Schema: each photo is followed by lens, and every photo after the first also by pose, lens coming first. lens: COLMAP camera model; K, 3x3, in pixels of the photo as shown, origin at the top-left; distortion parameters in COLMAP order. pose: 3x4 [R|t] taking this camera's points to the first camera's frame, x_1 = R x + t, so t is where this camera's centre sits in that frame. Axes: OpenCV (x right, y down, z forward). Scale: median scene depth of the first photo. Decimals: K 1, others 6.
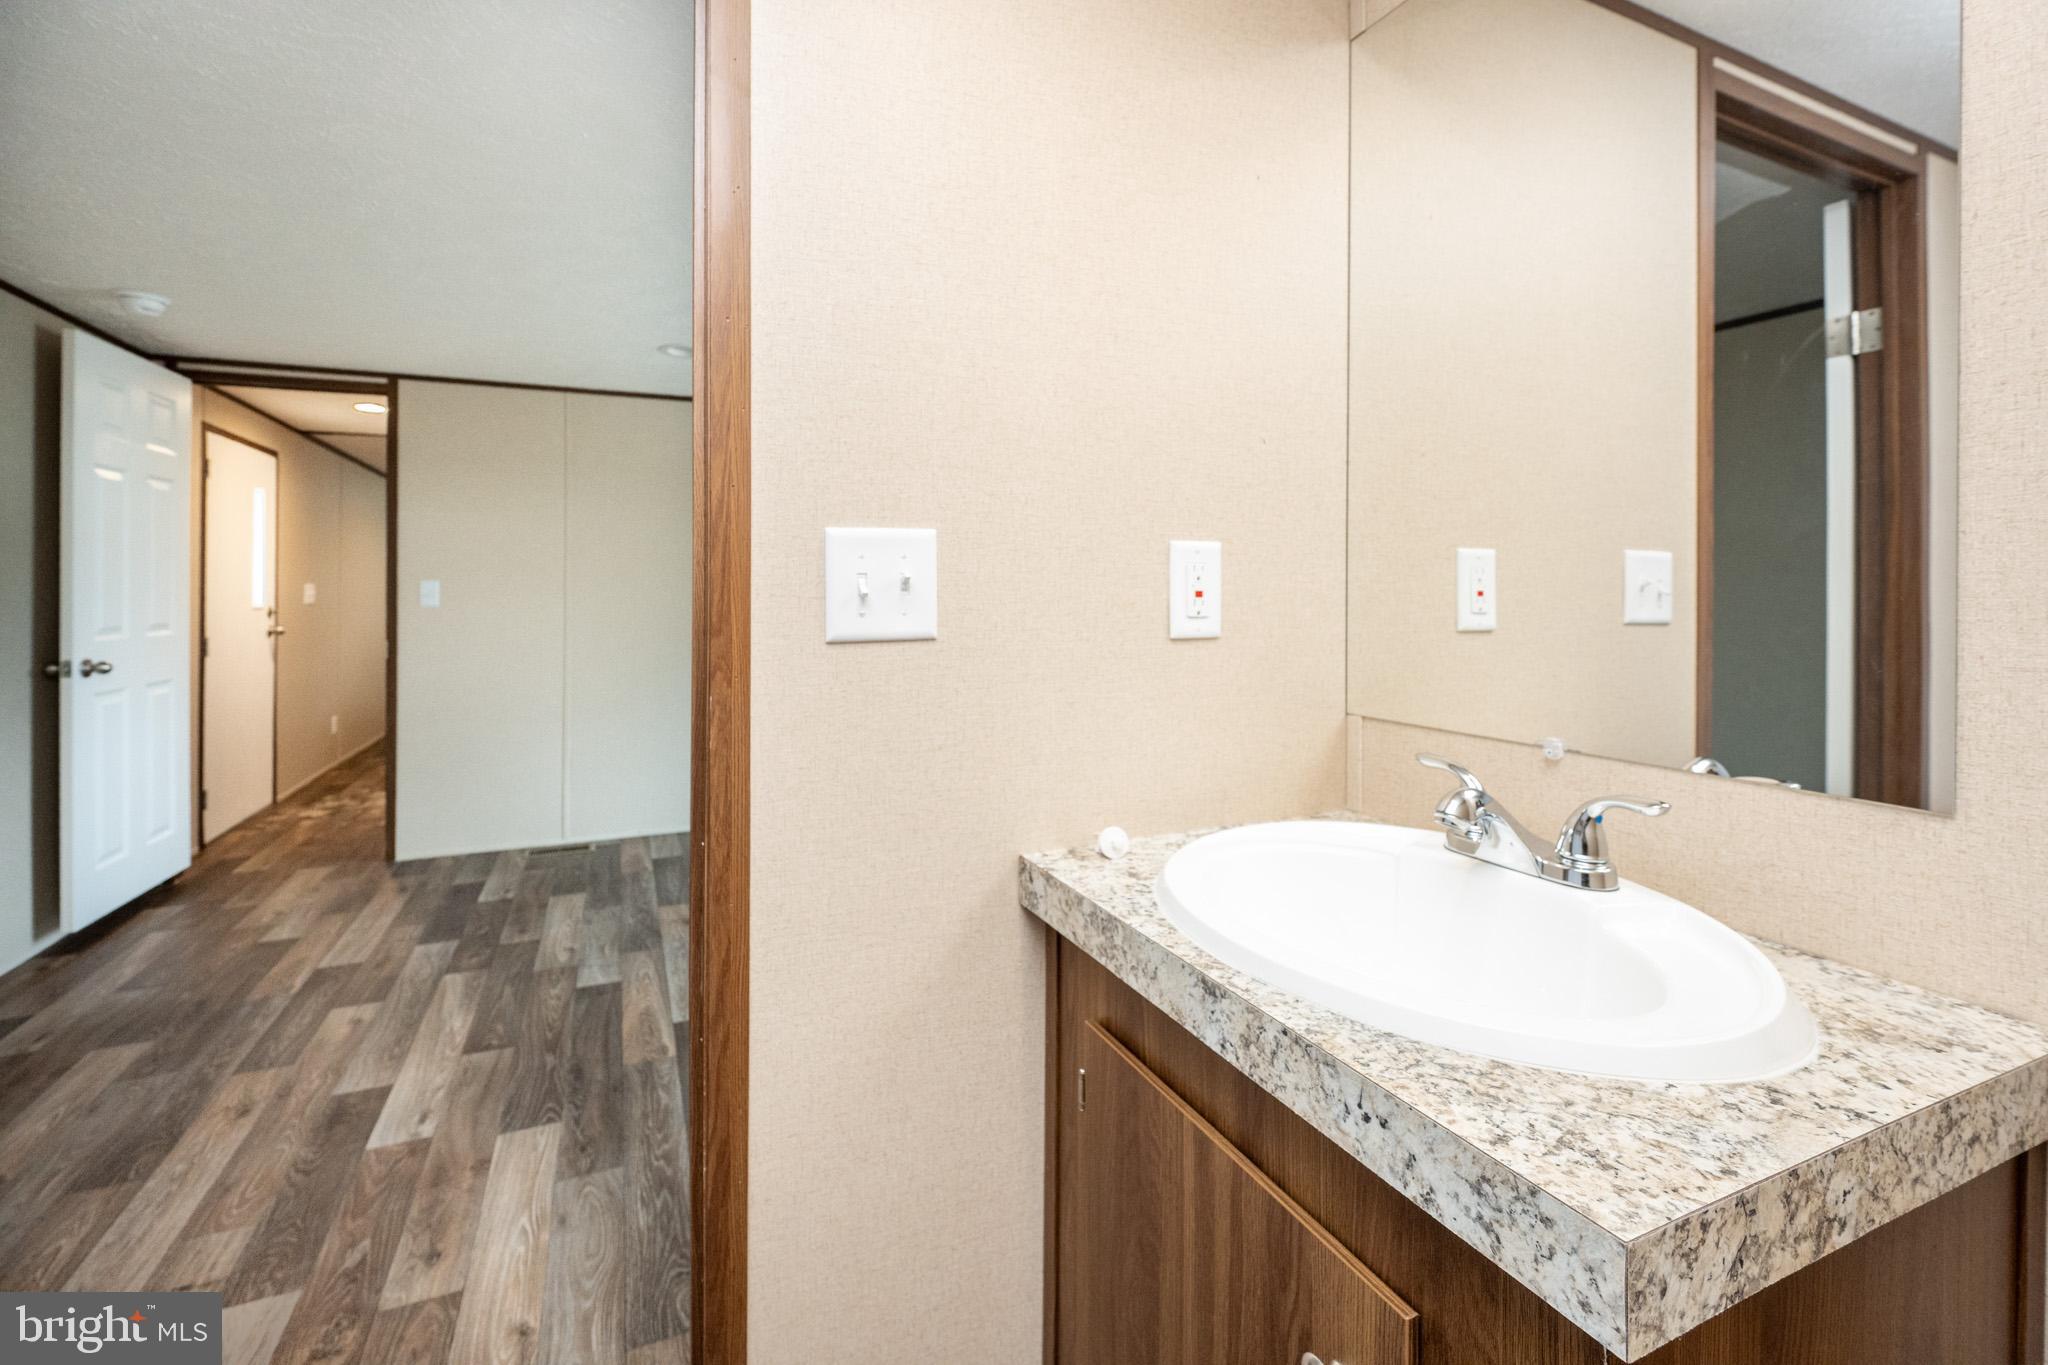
lens RADIAL K [[828.5, 0, 966.0], [0, 828.5, 603.9], [0, 0, 1]] dist [0.001789, -0.001796]
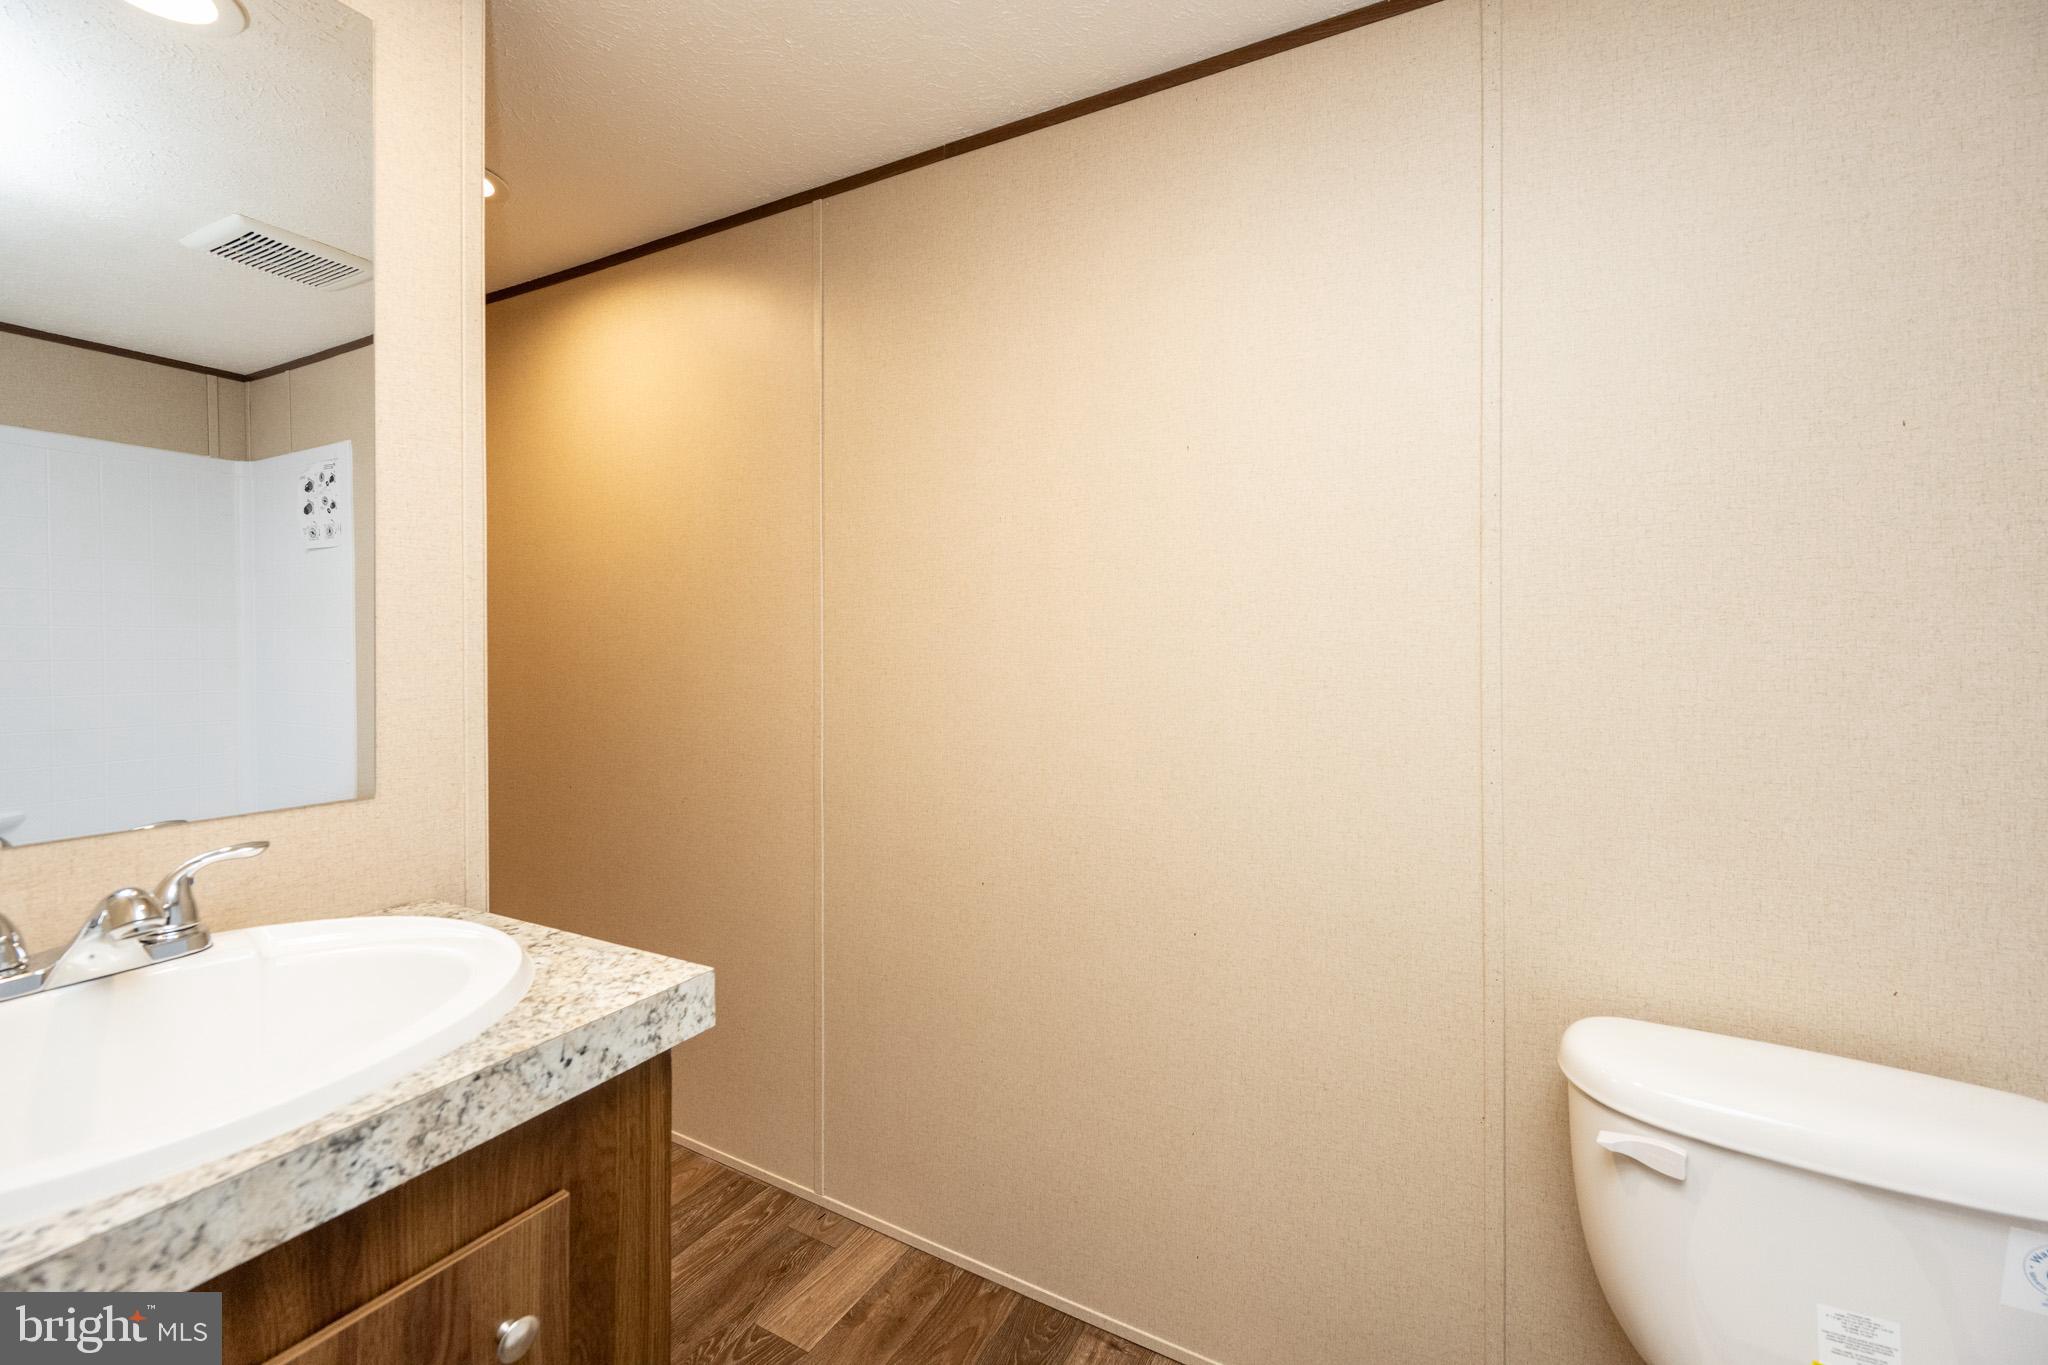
lens RADIAL K [[828.5, 0, 1106.4], [0, 828.5, 638.5], [0, 0, 1]] dist [0.001789, -0.001796]
pose [[-0.694244, 0.004318, 0.719726, -0.895613], [0.006498, 0.999979, 0.000269, -0.022528], [-0.719710, 0.004863, -0.694258, 1.144030]]
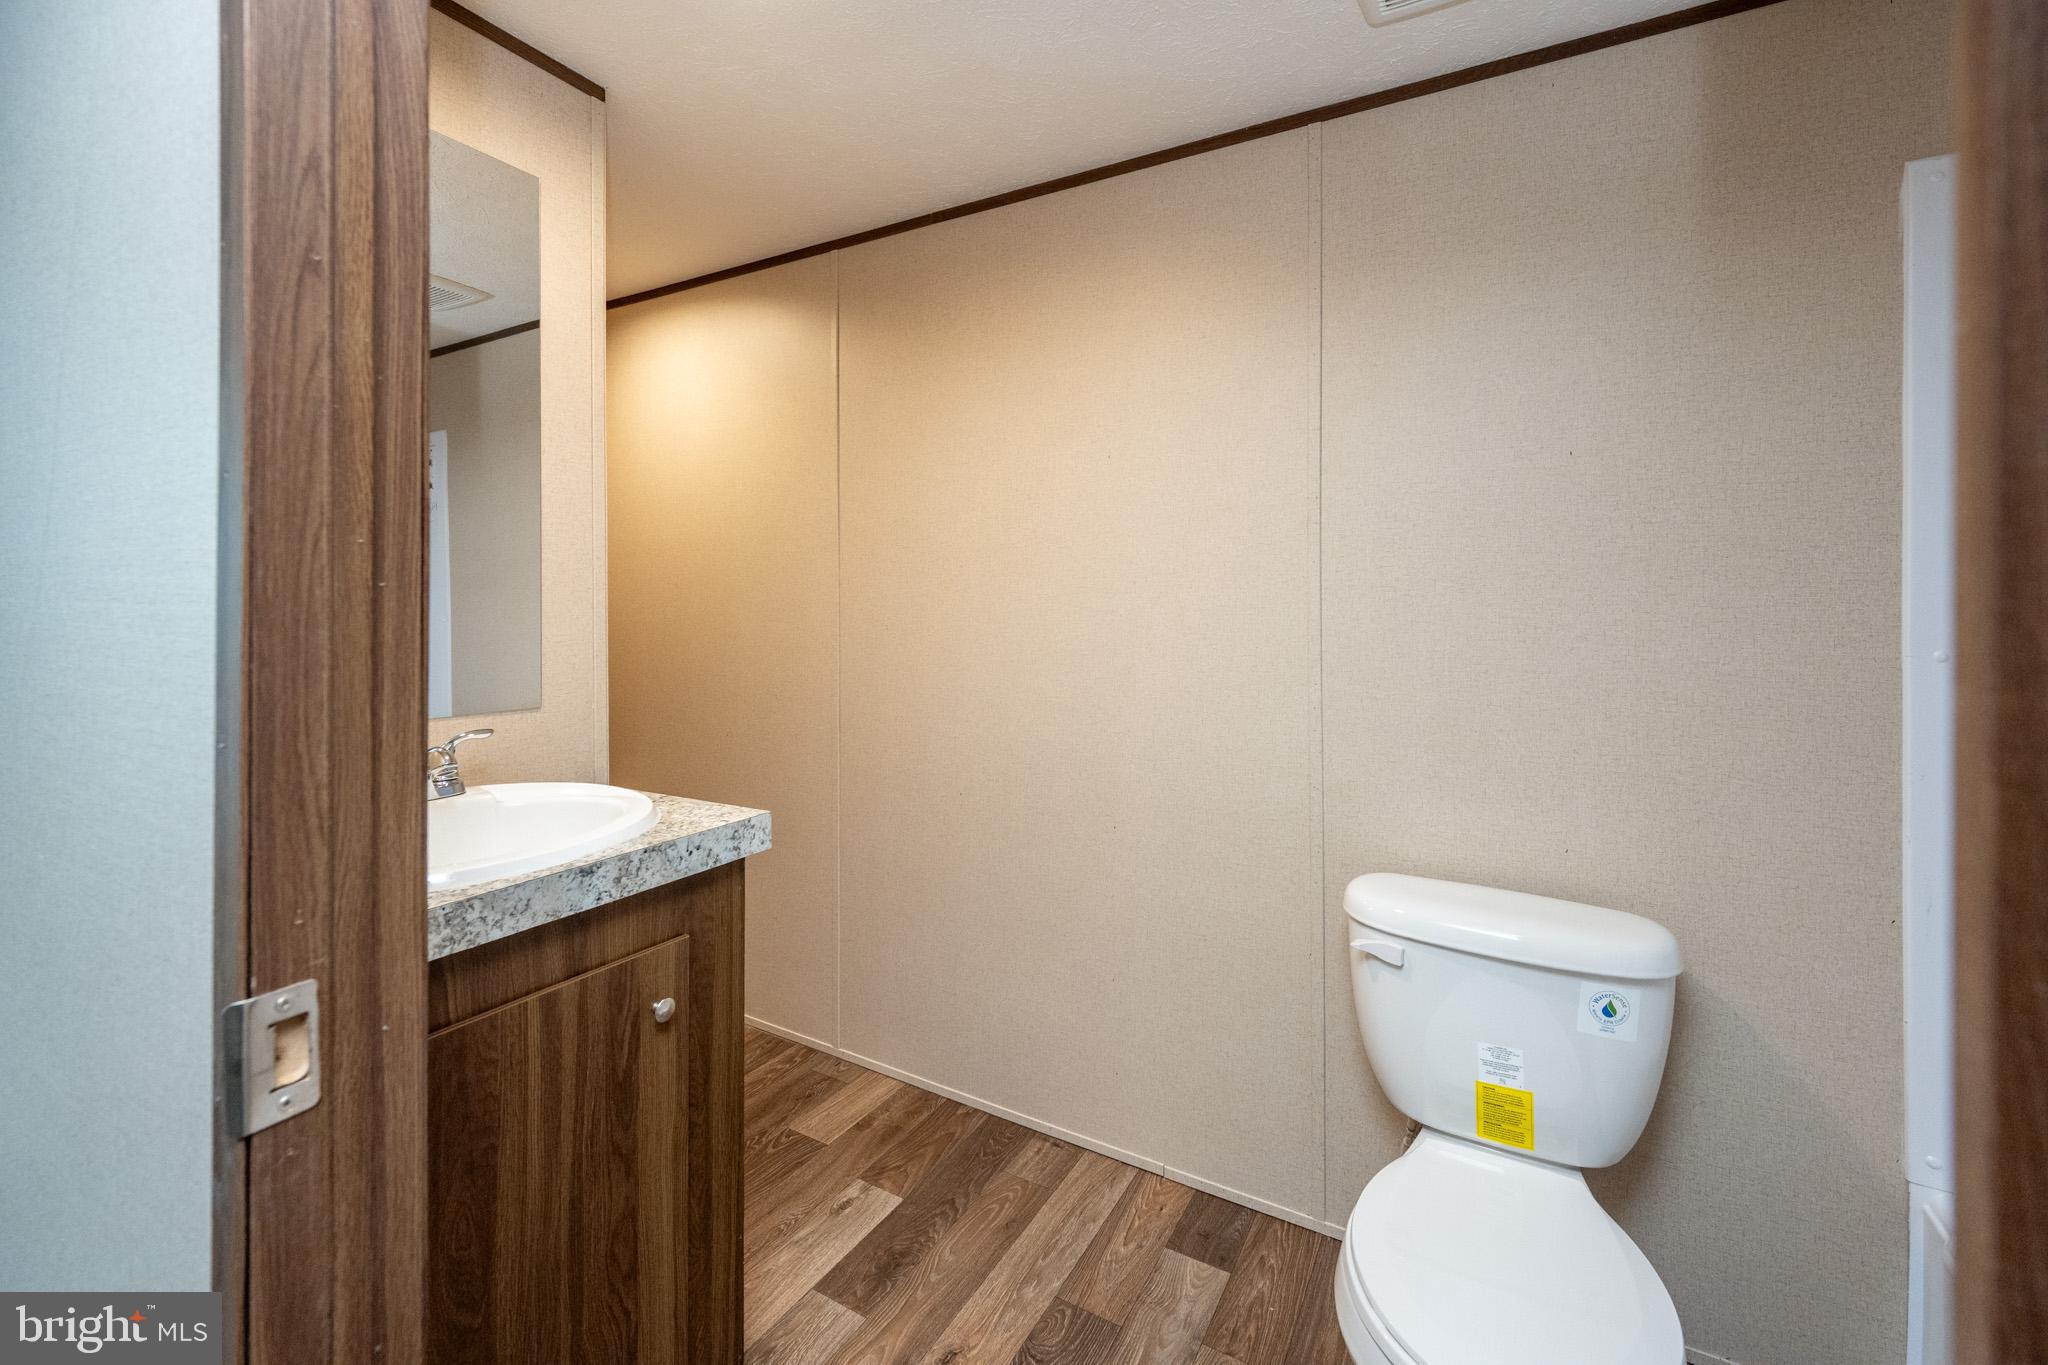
lens RADIAL K [[828.5, 0, 1034.1], [0, 828.5, 617.7], [0, 0, 1]] dist [0.001789, -0.001796]
pose [[-0.620402, -0.011716, 0.784197, -1.522327], [0.002716, 0.999850, 0.017086, -0.014995], [-0.784280, 0.012730, -0.620277, 1.437418]]
